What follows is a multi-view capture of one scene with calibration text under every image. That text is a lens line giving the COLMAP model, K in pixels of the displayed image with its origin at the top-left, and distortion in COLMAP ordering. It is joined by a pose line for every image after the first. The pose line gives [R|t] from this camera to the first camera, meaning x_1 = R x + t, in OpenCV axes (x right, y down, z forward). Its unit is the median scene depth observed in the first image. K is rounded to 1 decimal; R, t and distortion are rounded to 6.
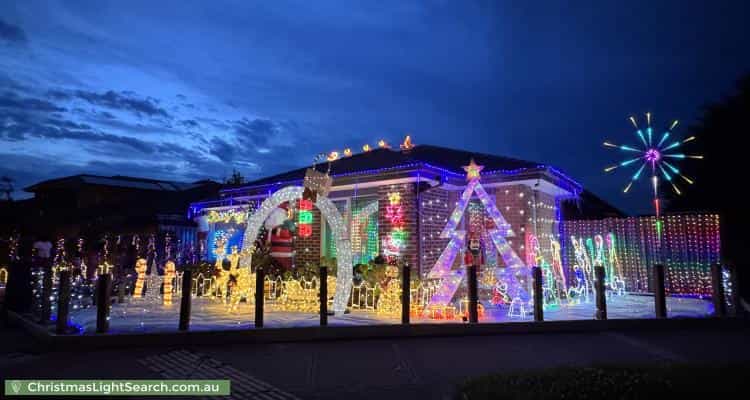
lens RADIAL K [[401.7, 0, 362.6], [0, 401.7, 191.8], [0, 0, 1]] dist [-0.001126, 0.002851]
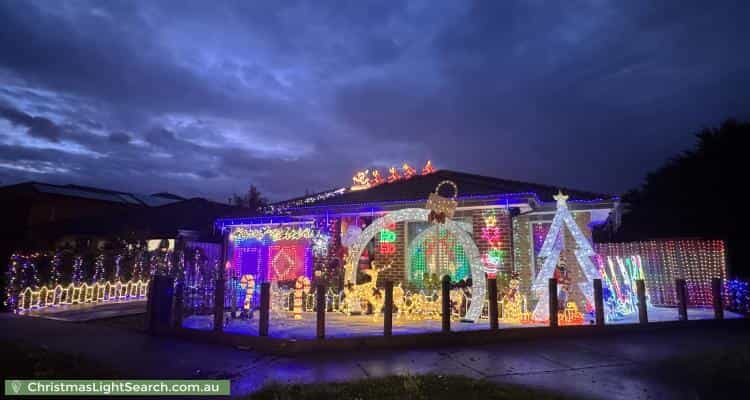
lens RADIAL K [[419.3, 0, 361.0], [0, 419.3, 199.3], [0, 0, 1]] dist [0.005208, 0.001879]
pose [[0.982784, 0.034274, 0.181553, -0.506542], [-0.029251, 0.999114, -0.030271, 0.001197], [-0.182430, 0.024439, 0.982915, -0.104742]]
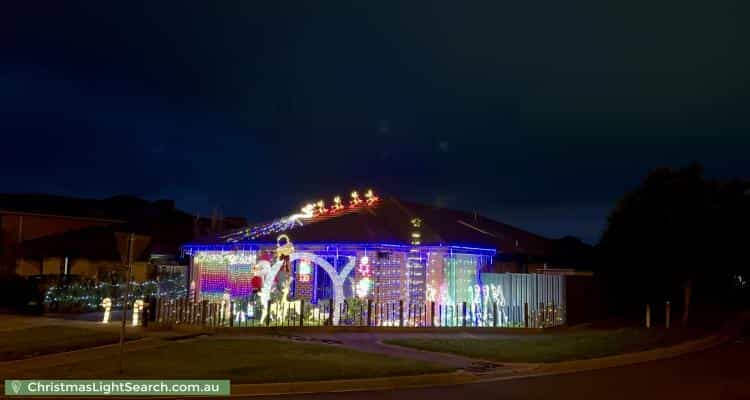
lens RADIAL K [[672.7, 0, 380.9], [0, 672.7, 180.5], [0, 0, 1]] dist [0.047476, 0.000000]
pose [[0.991822, 0.046450, 0.118875, -0.204237], [-0.044230, 0.998795, -0.021248, -0.259198], [-0.119719, 0.015816, 0.992682, -1.808105]]
